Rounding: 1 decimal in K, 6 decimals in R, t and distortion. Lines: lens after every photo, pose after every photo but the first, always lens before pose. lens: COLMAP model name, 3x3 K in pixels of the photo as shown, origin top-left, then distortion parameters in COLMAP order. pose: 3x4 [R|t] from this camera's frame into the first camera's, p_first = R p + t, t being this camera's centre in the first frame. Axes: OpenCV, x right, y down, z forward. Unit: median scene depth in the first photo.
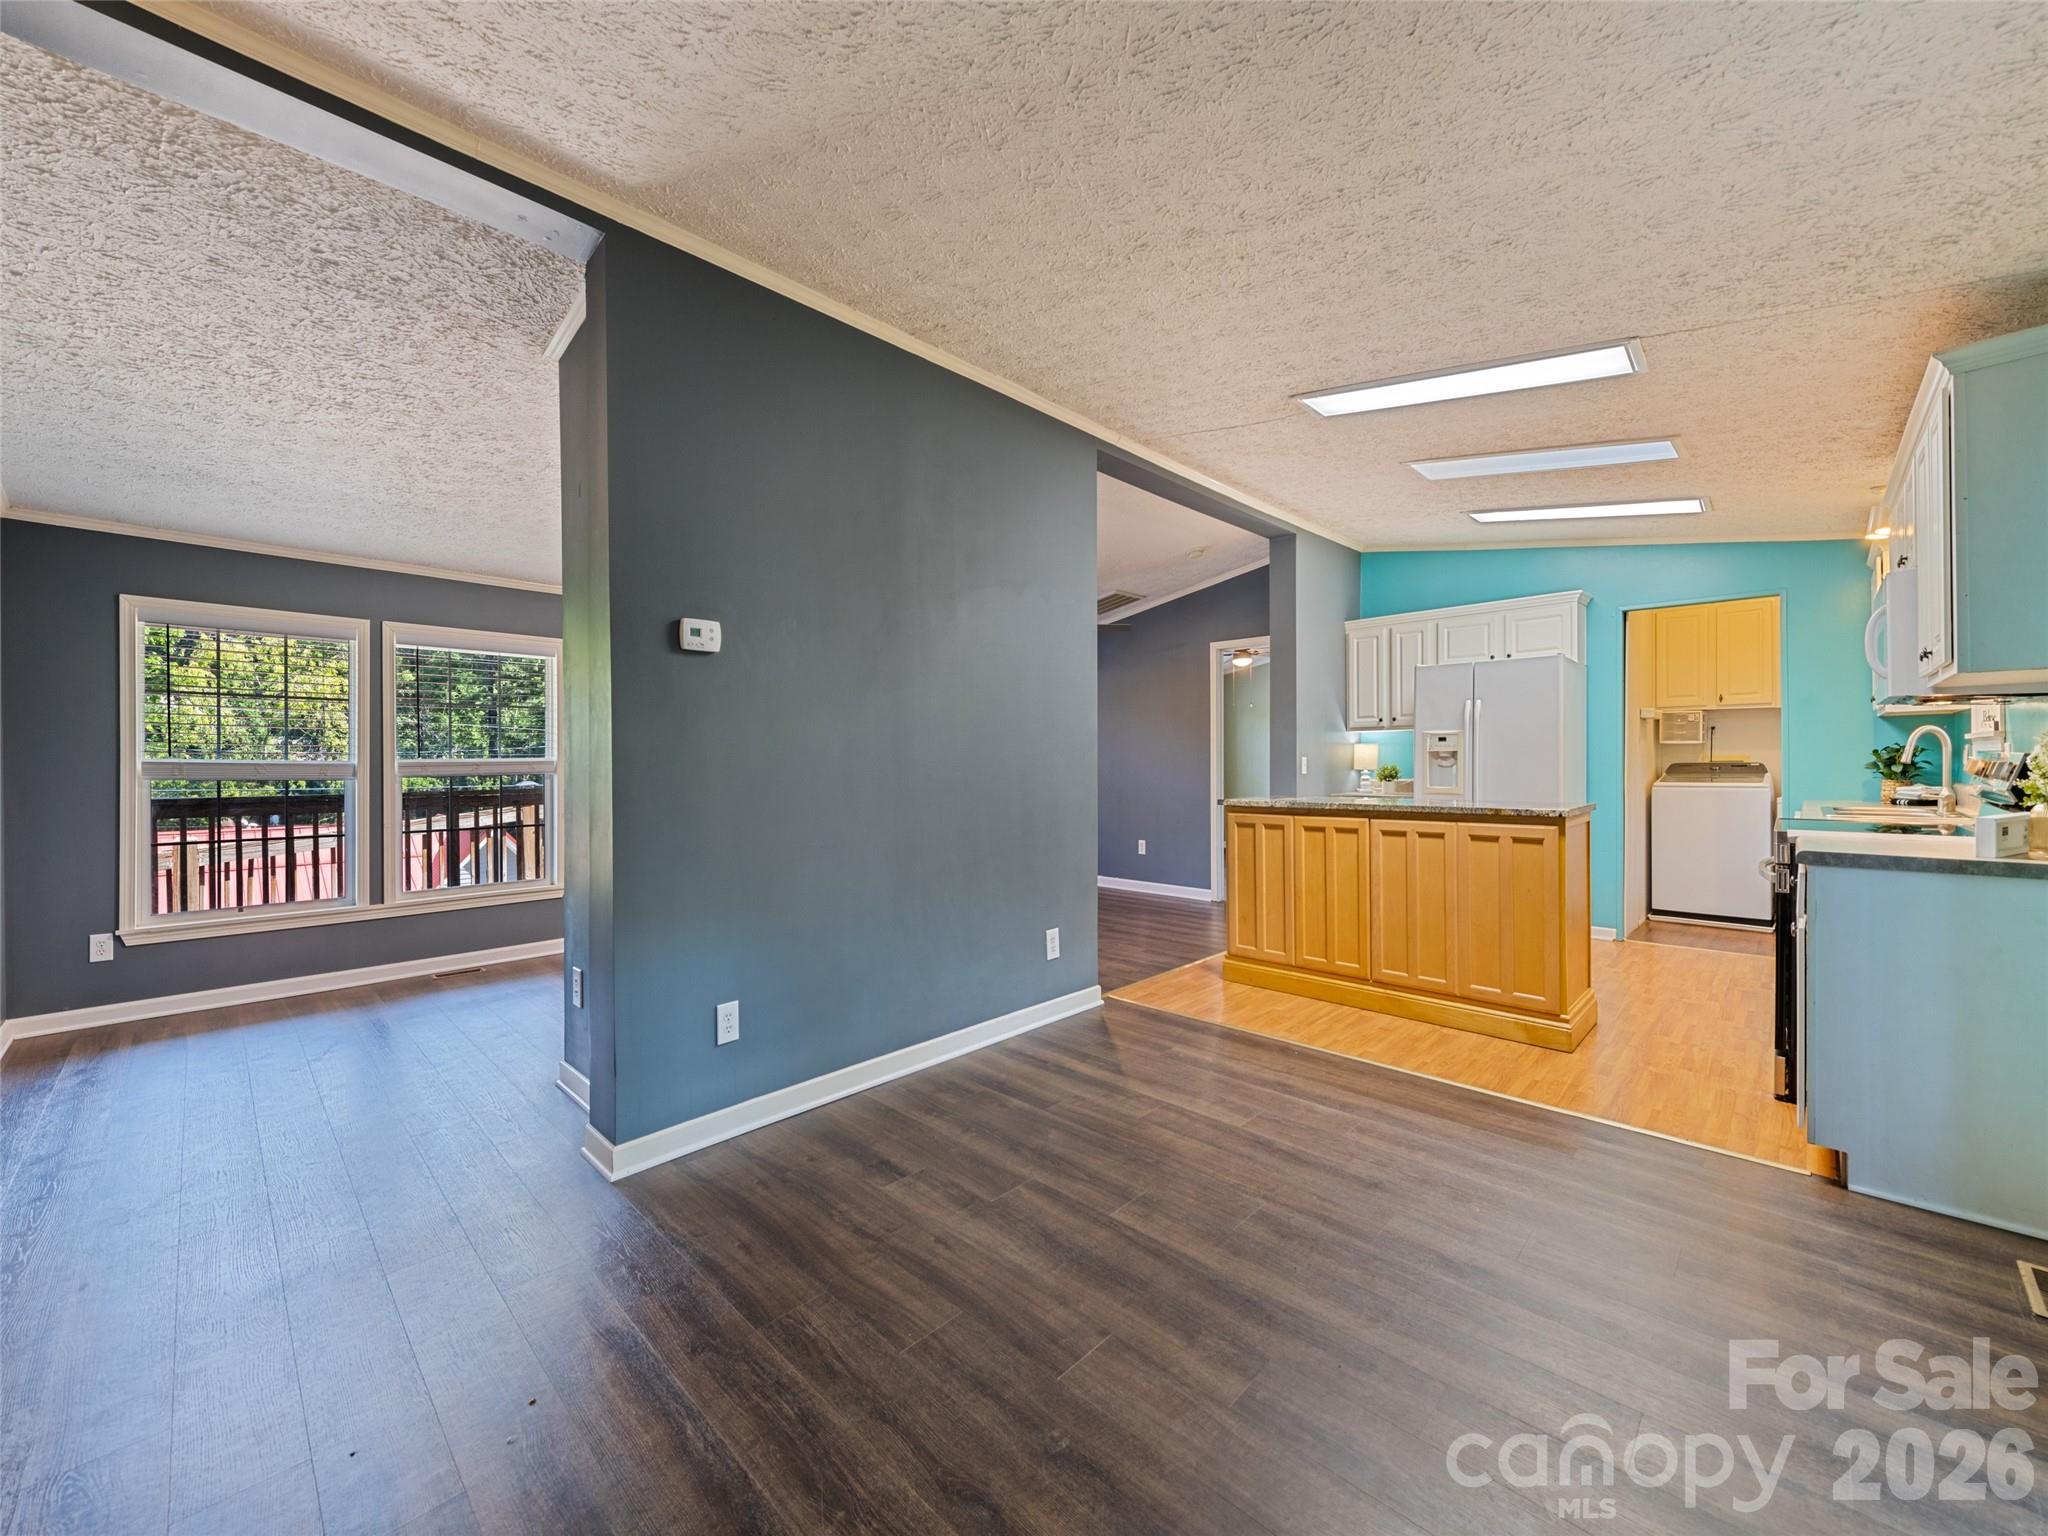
lens RADIAL K [[800.7, 0, 1012.8], [0, 800.7, 766.9], [0, 0, 1]] dist [0.011938, -0.002811]
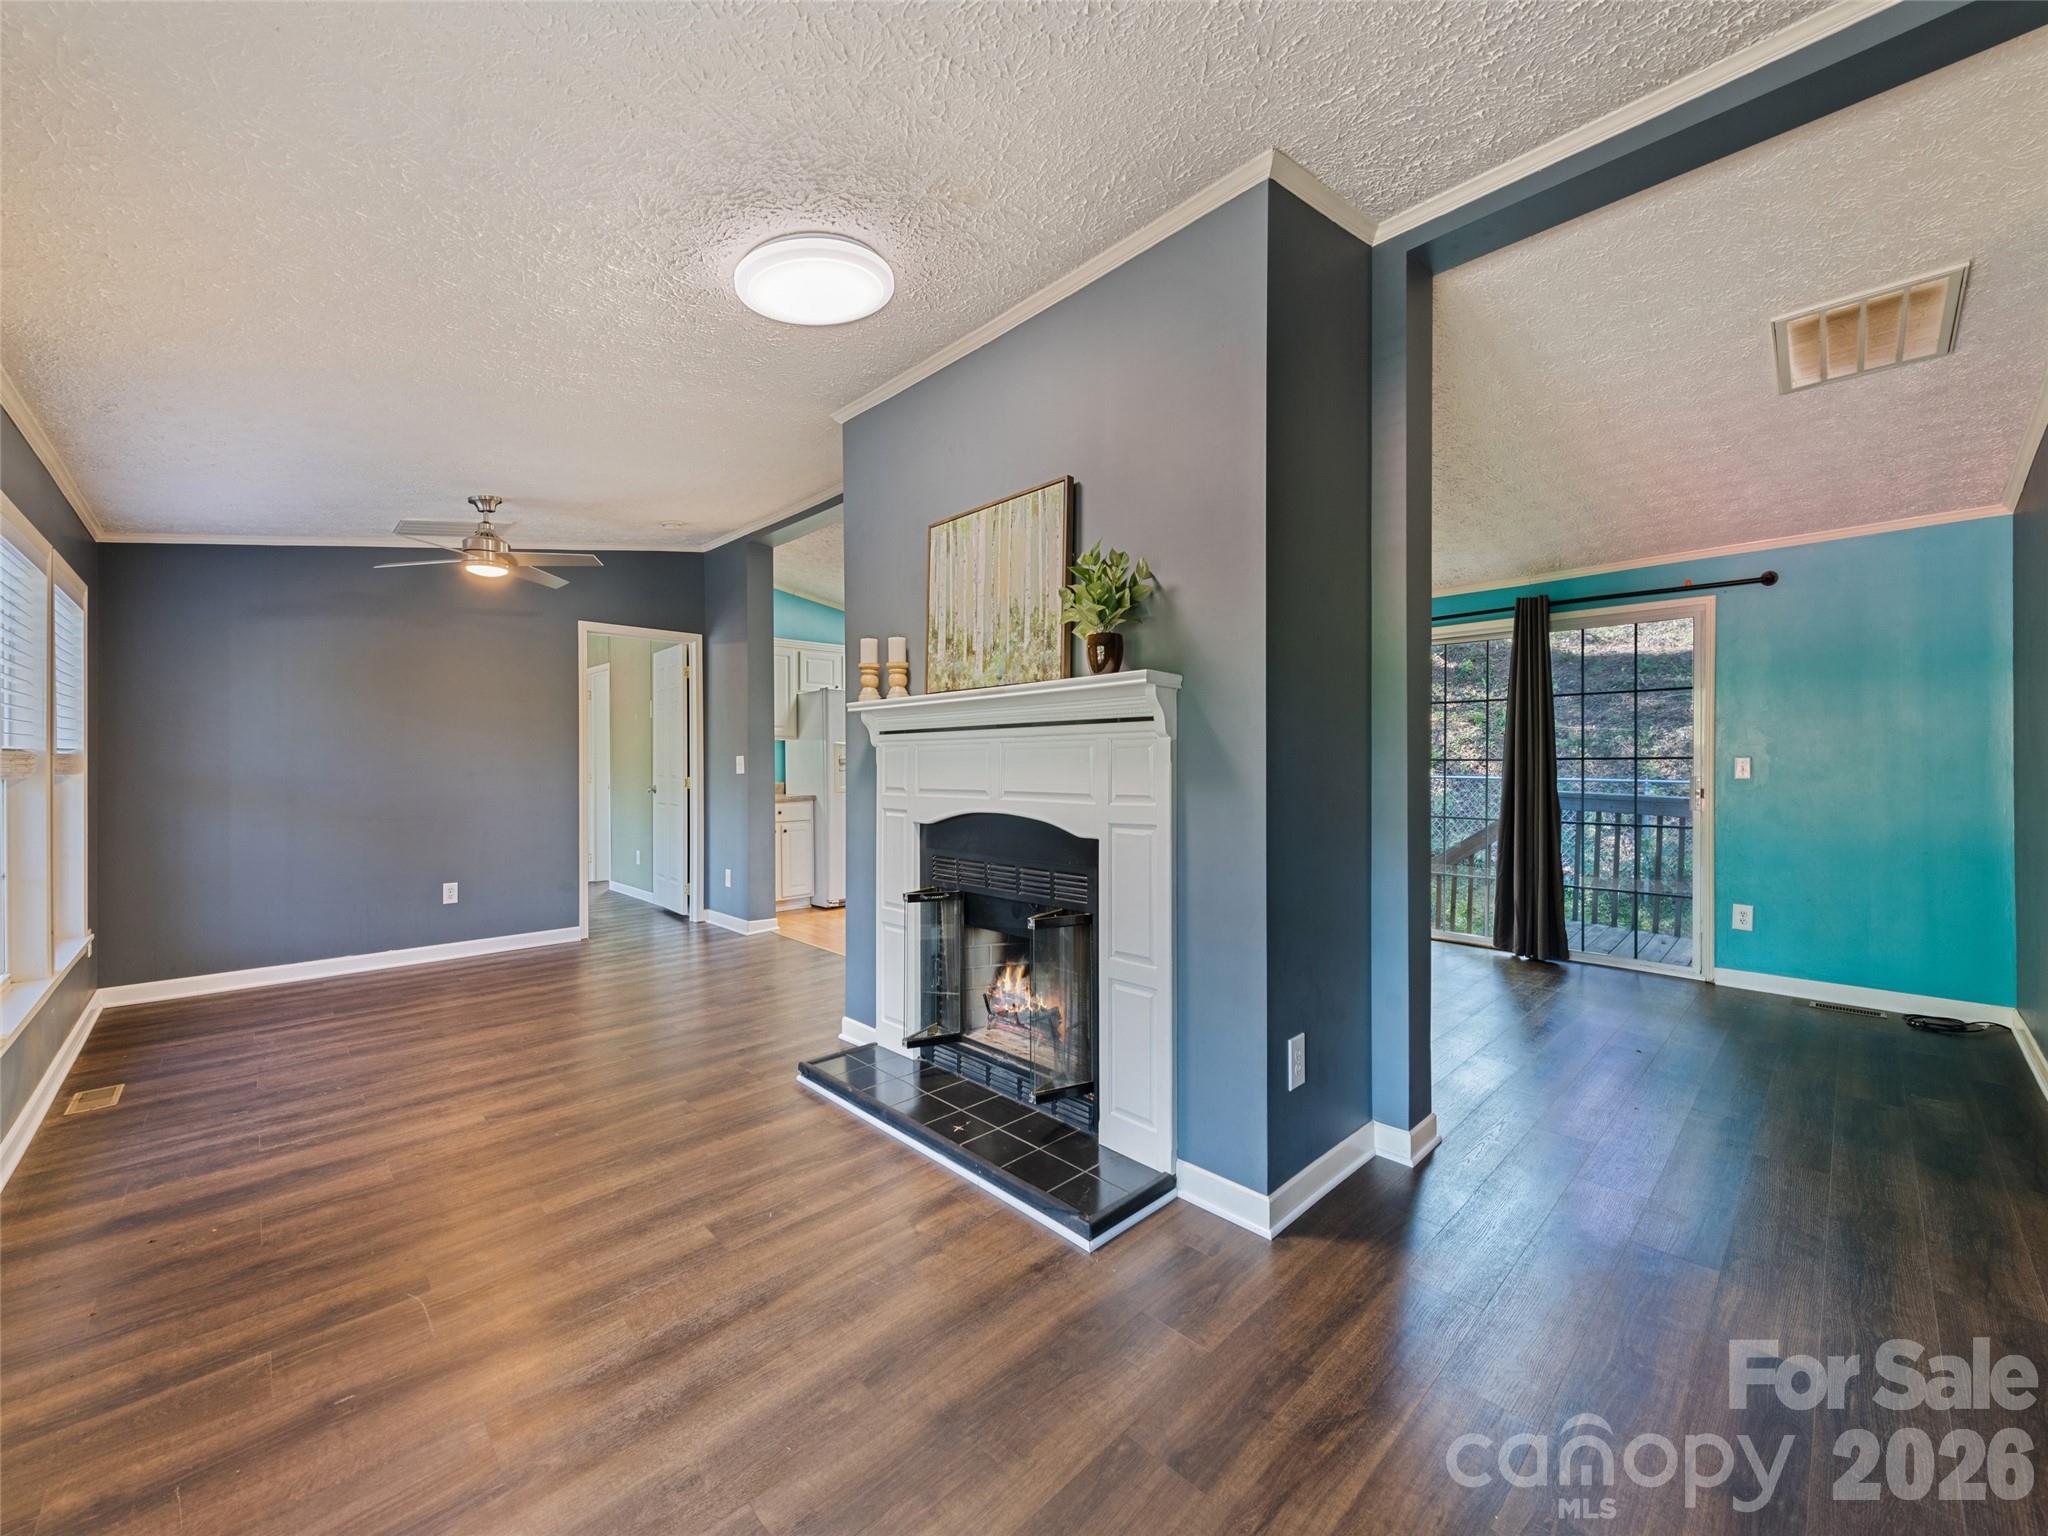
lens RADIAL K [[800.7, 0, 1031.7], [0, 800.7, 768.4], [0, 0, 1]] dist [0.011938, -0.002811]
pose [[0.014045, 0.000885, 0.999901, -0.930848], [0.011806, 0.999930, -0.001051, 0.000772], [-0.999832, 0.011820, 0.014033, 0.895294]]
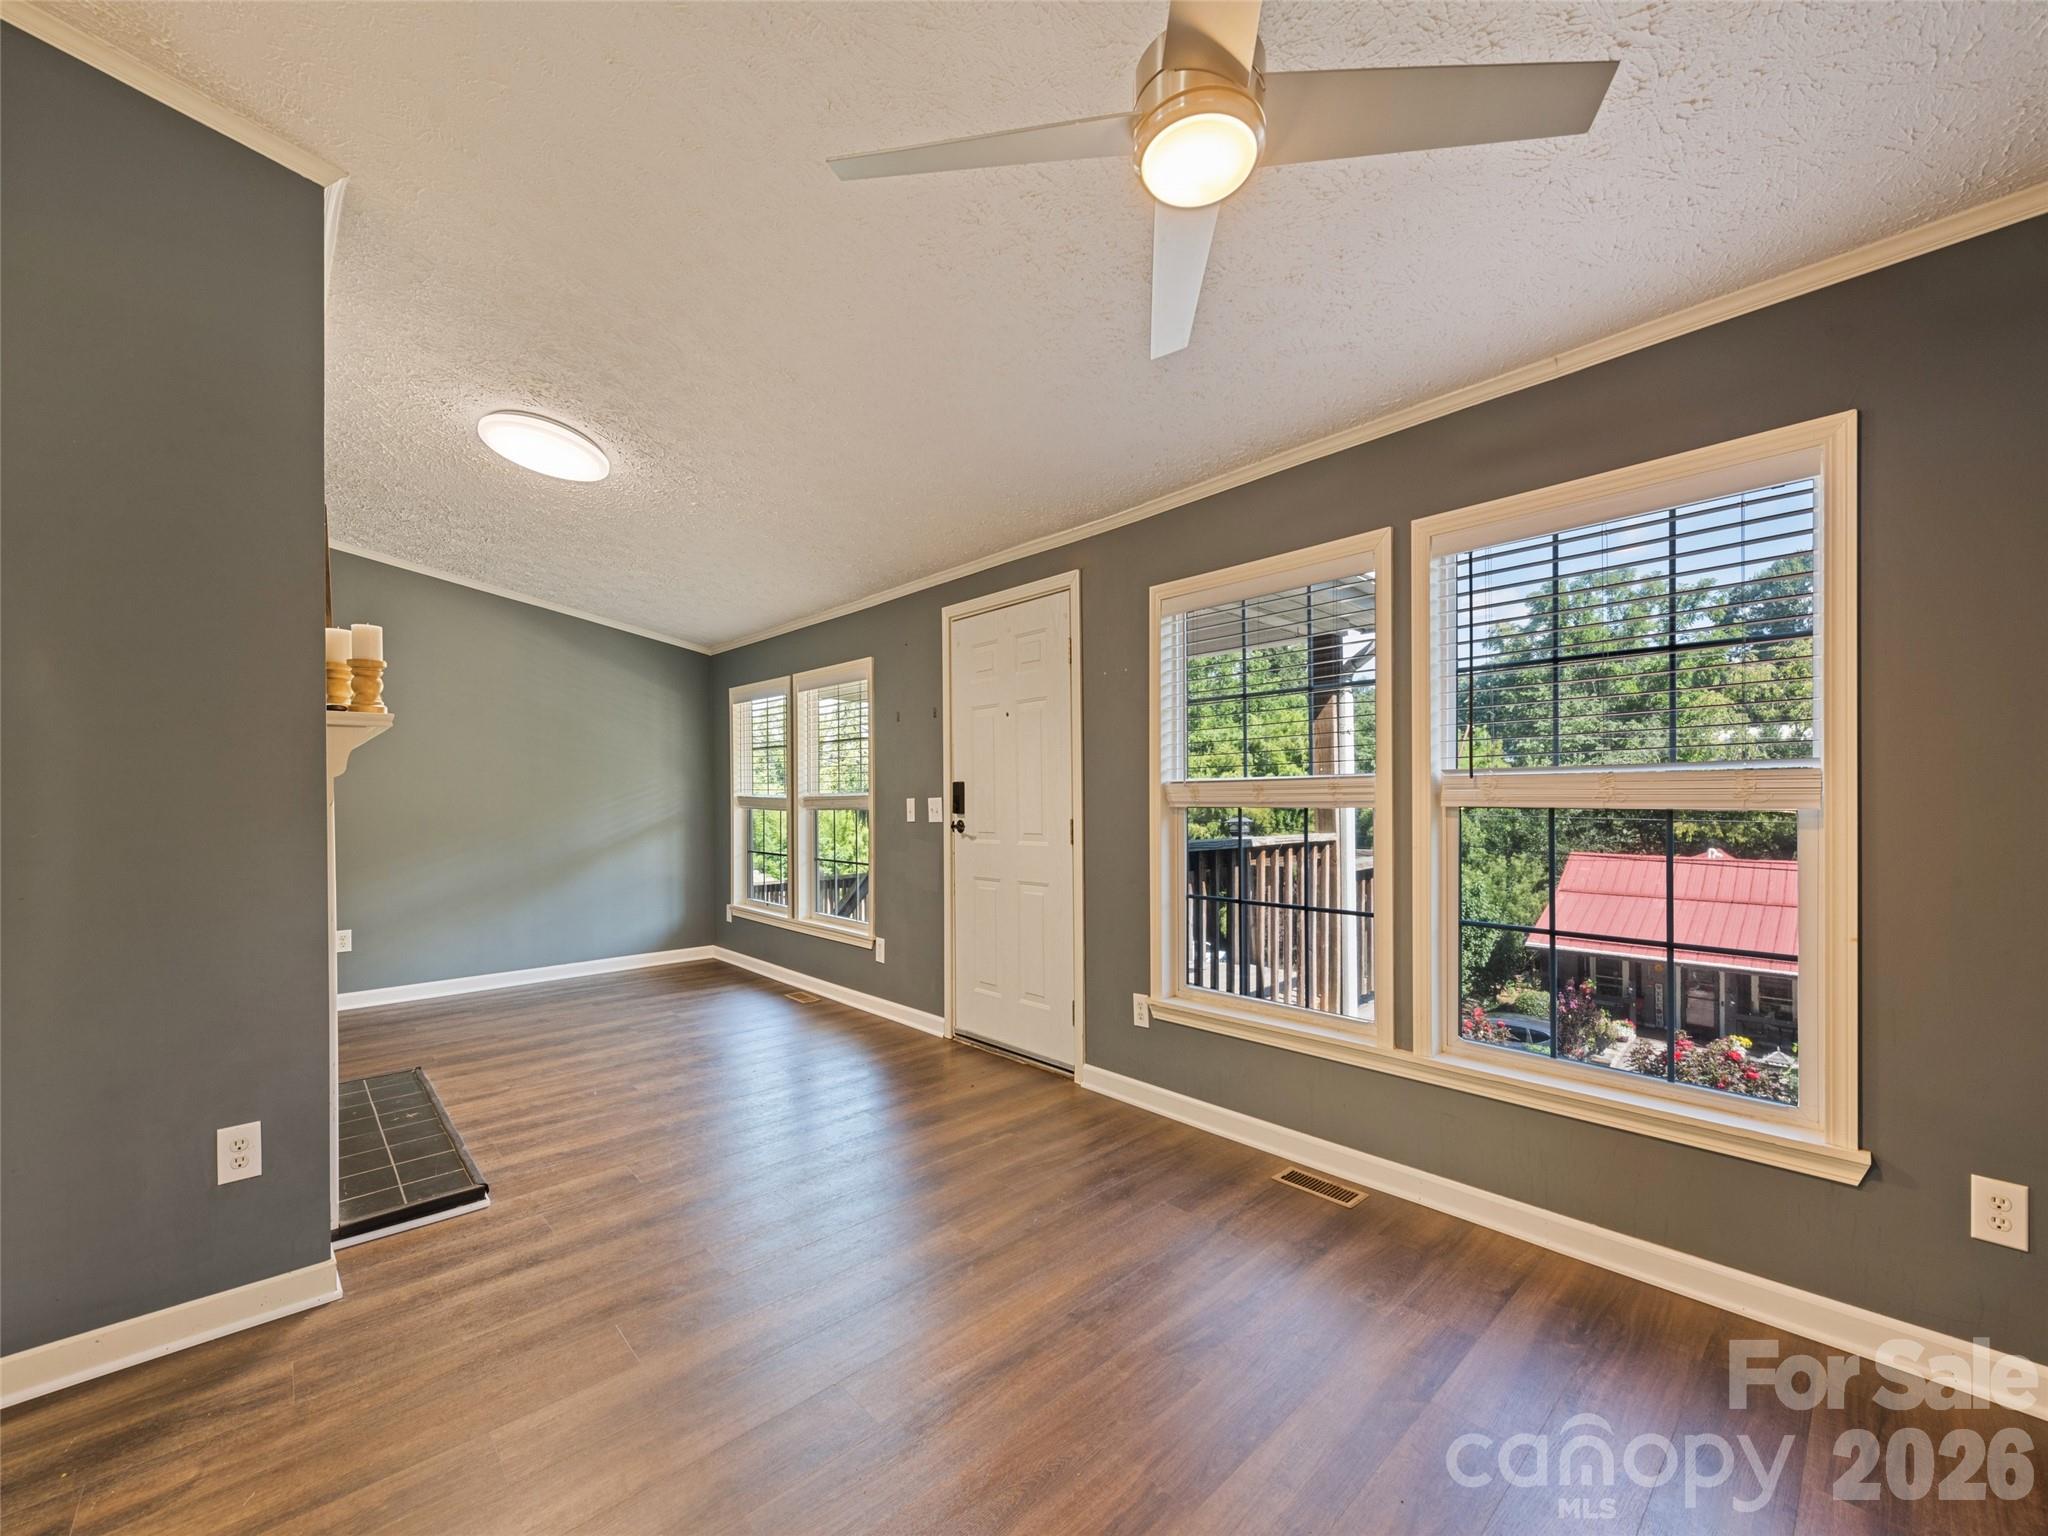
lens RADIAL K [[800.7, 0, 1034.7], [0, 800.7, 802.0], [0, 0, 1]] dist [0.011938, -0.002811]
pose [[-0.037687, 0.012647, -0.999210, 0.401020], [-0.002516, 0.999916, 0.012751, -0.014538], [0.999286, 0.002995, -0.037652, 1.557881]]
